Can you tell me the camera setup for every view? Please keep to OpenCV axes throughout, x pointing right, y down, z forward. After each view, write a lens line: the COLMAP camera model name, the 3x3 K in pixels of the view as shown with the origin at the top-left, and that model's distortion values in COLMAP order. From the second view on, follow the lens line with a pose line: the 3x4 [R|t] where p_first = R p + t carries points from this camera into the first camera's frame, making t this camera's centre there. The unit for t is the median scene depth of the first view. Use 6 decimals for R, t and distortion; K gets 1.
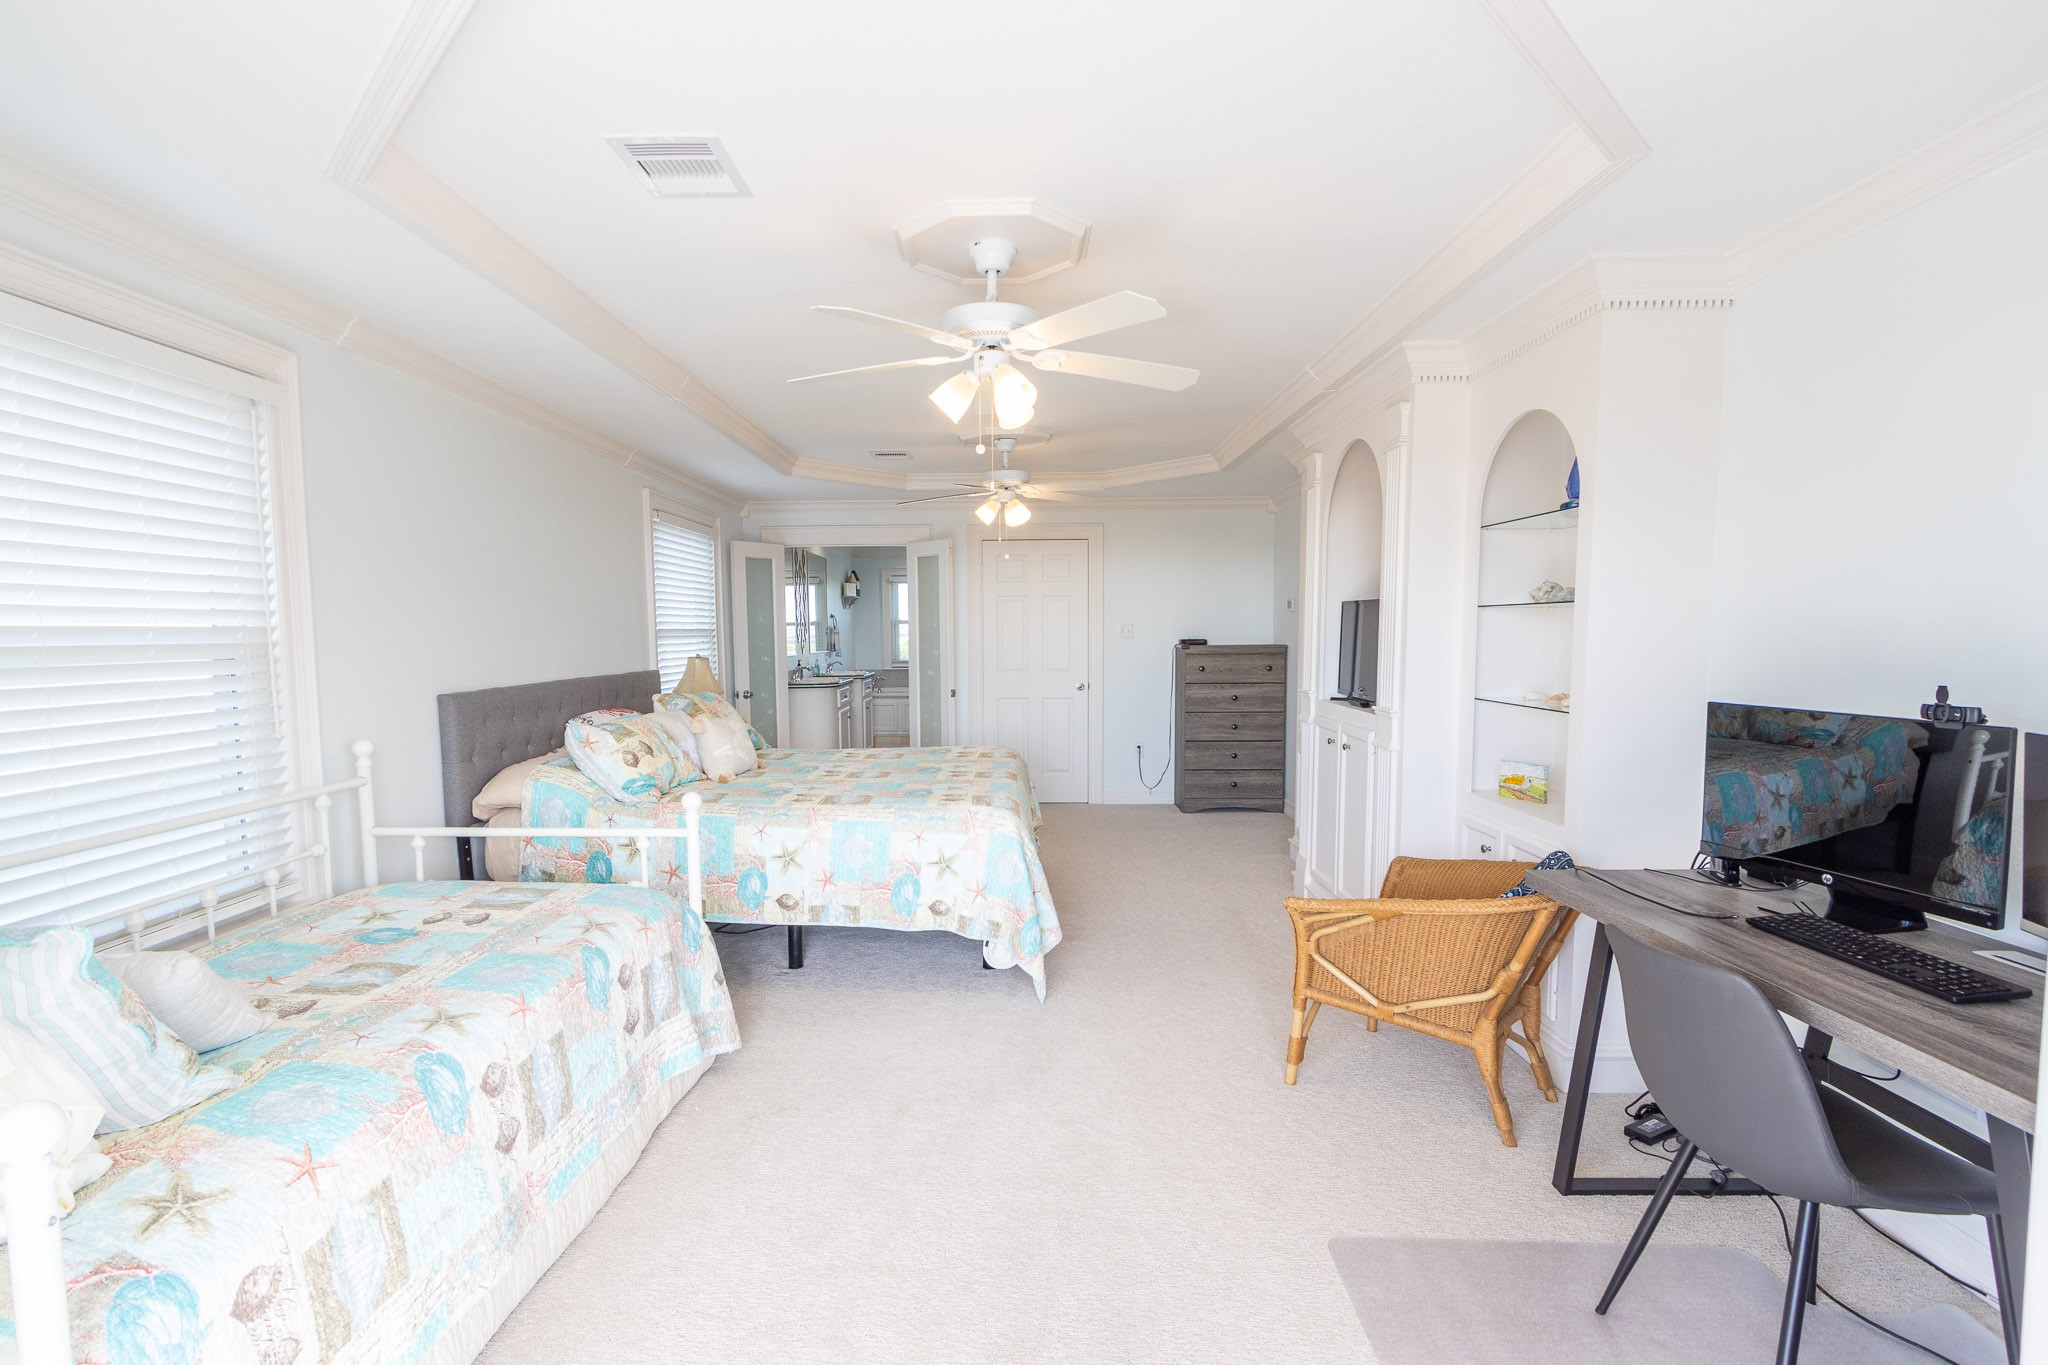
lens RADIAL K [[965.0, 0, 1015.7], [0, 965.0, 697.7], [0, 0, 1]] dist [0.006329, -0.000604]
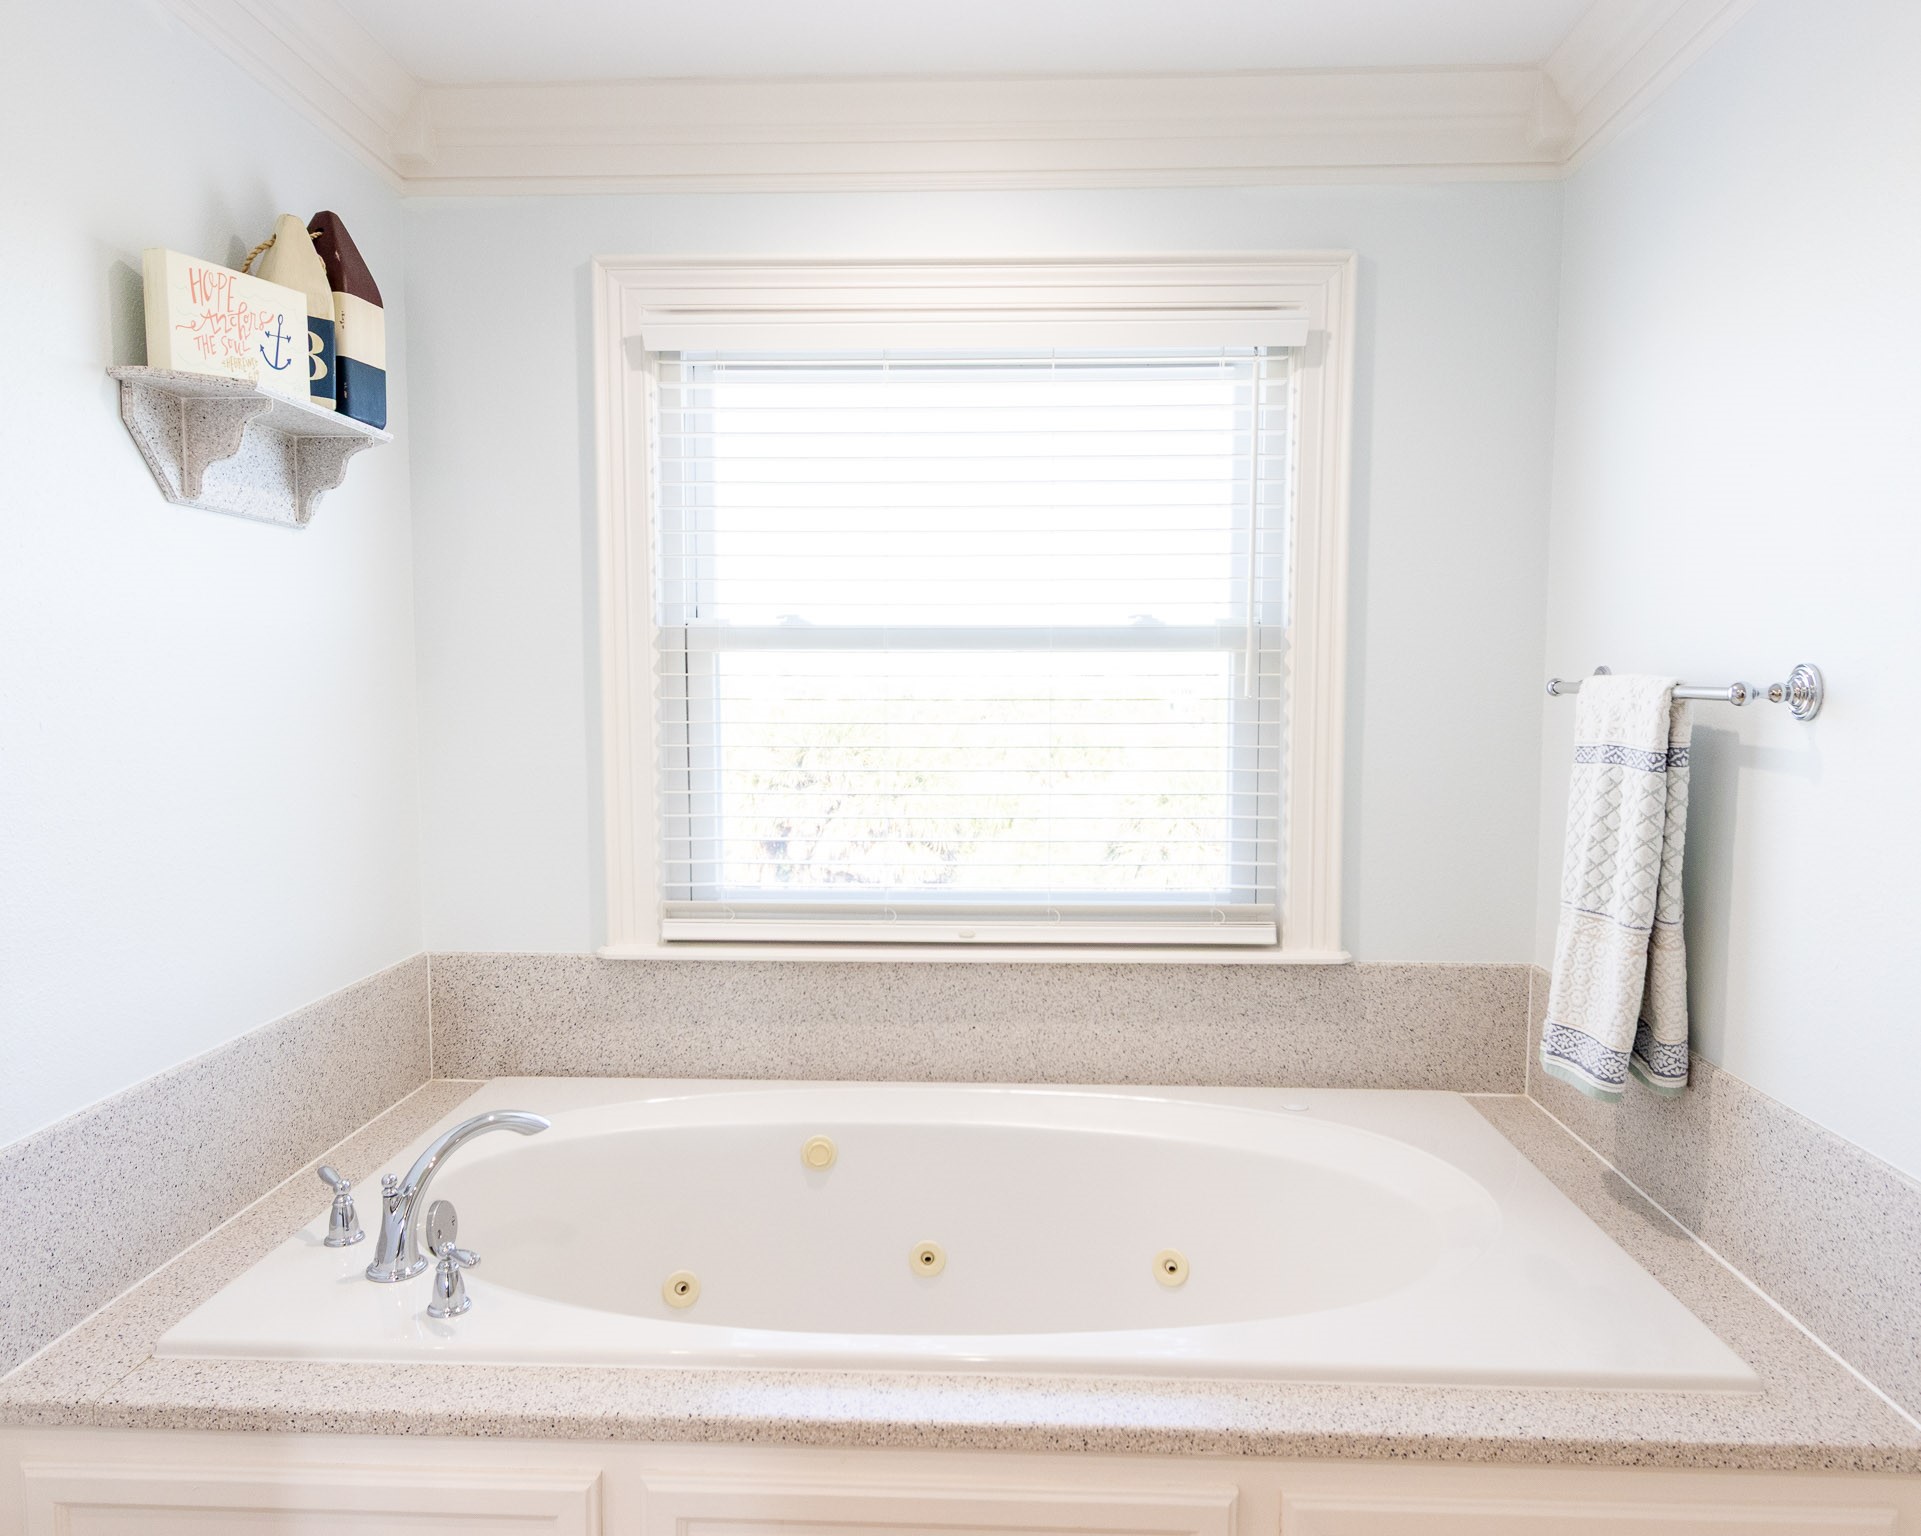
lens RADIAL K [[1407.0, 0, 970.4], [0, 1407.0, 798.9], [0, 0, 1]] dist [0.010789, 0.000389]
pose [[0.999821, 0.015461, -0.010889, -0.260080], [-0.015291, 0.999761, 0.015604, -0.190660], [0.011127, -0.015435, 0.999819, 2.591055]]
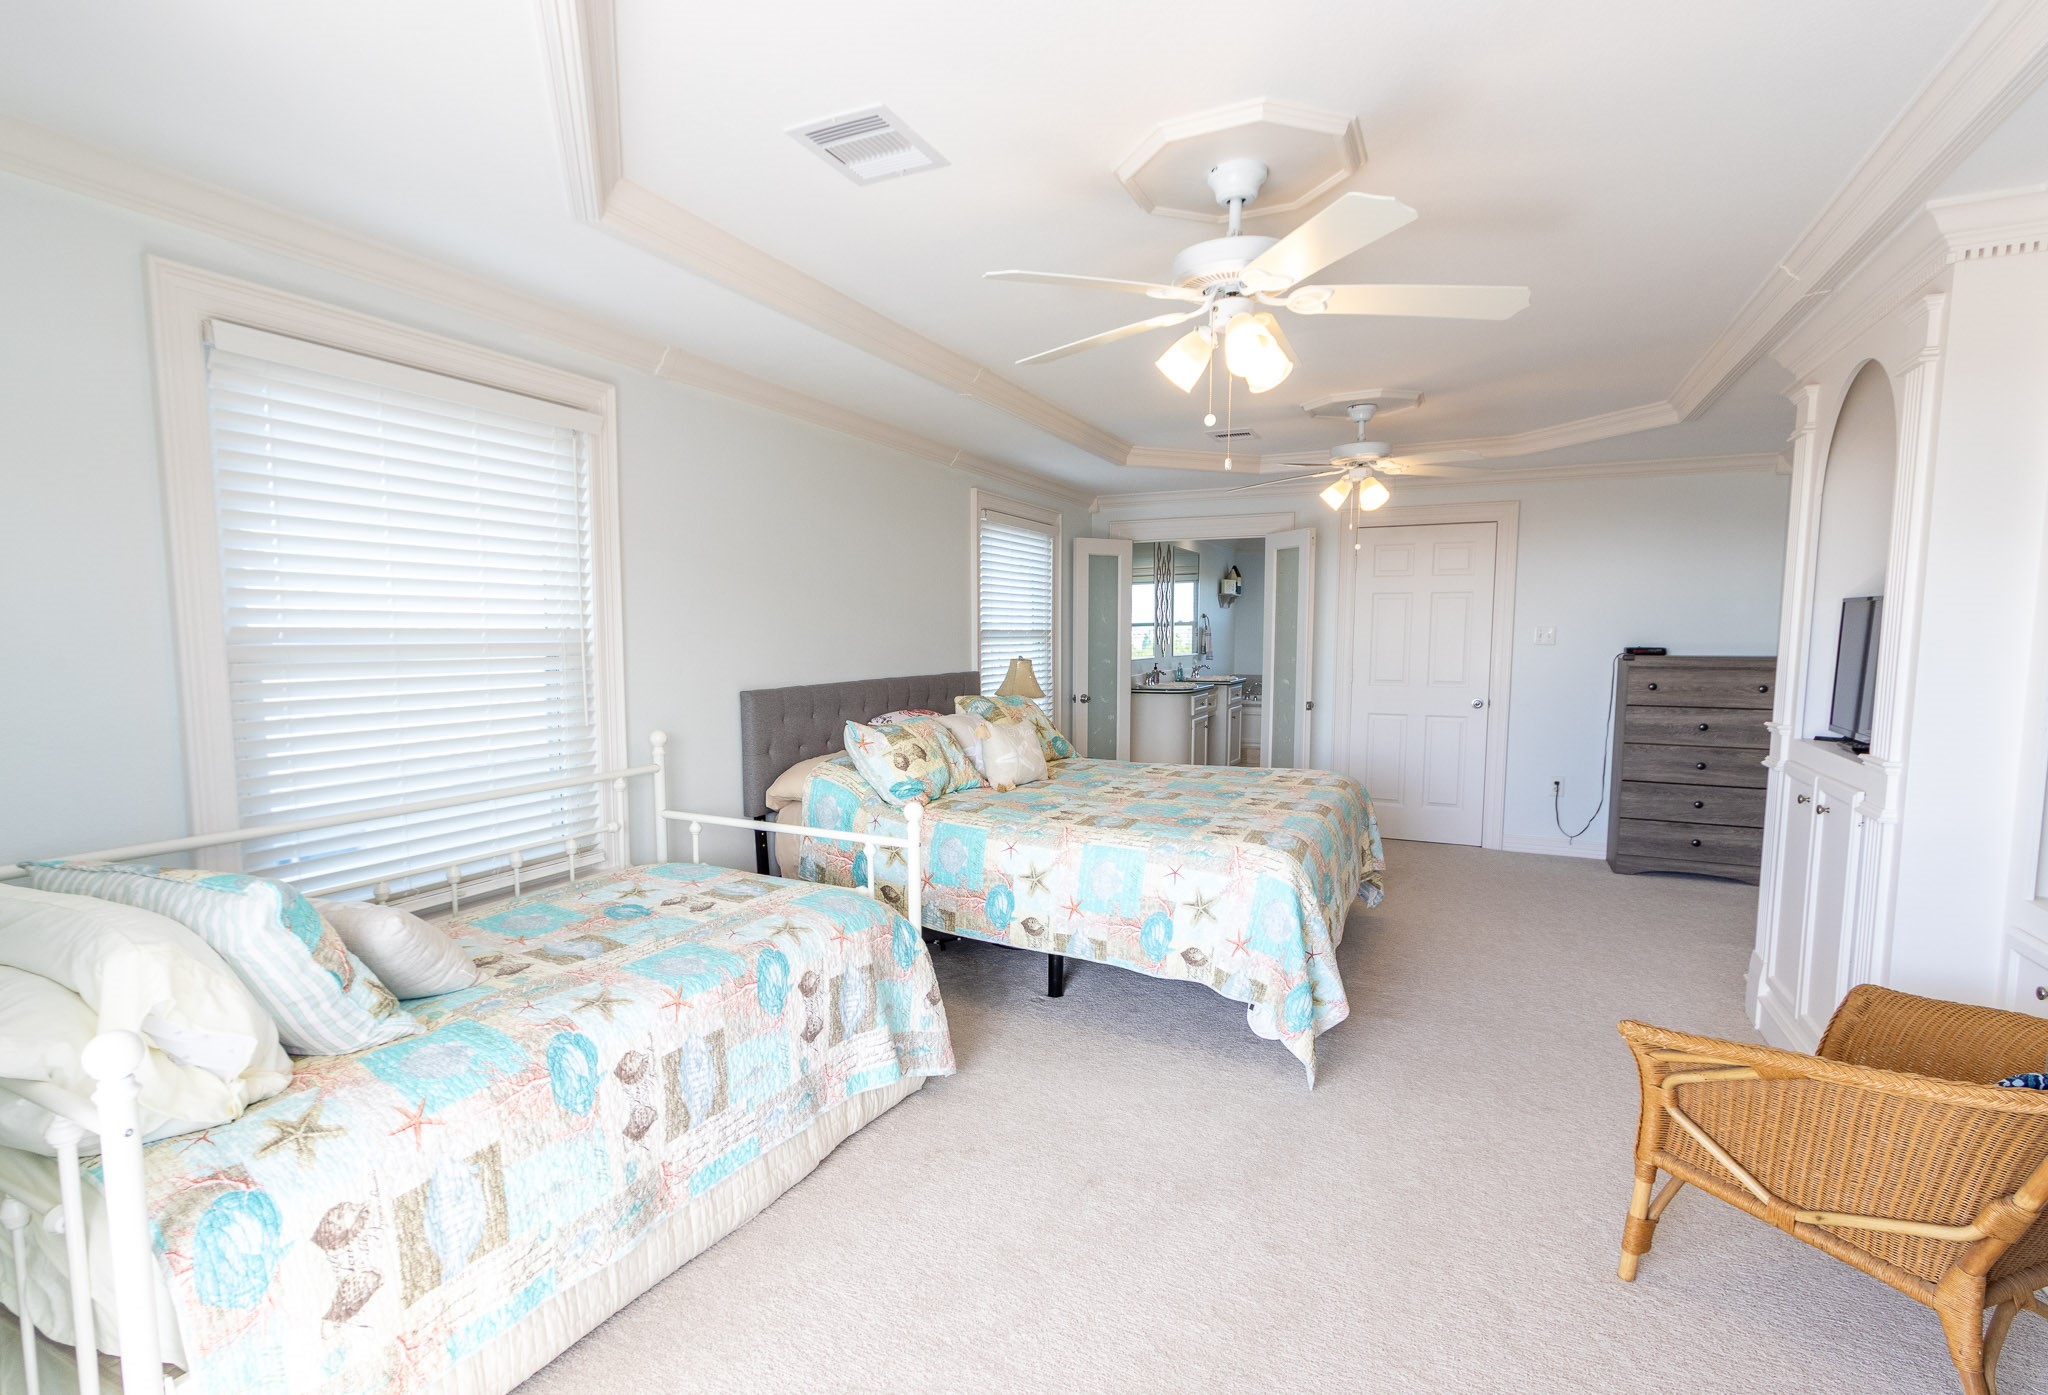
lens RADIAL K [[1016.0, 0, 982.5], [0, 1016.0, 715.8], [0, 0, 1]] dist [0.008344, -0.003532]
pose [[0.898205, 0.044777, -0.437289, 0.140408], [-0.038070, 0.998984, 0.024097, -0.013104], [0.437924, -0.004997, 0.898998, 0.097386]]
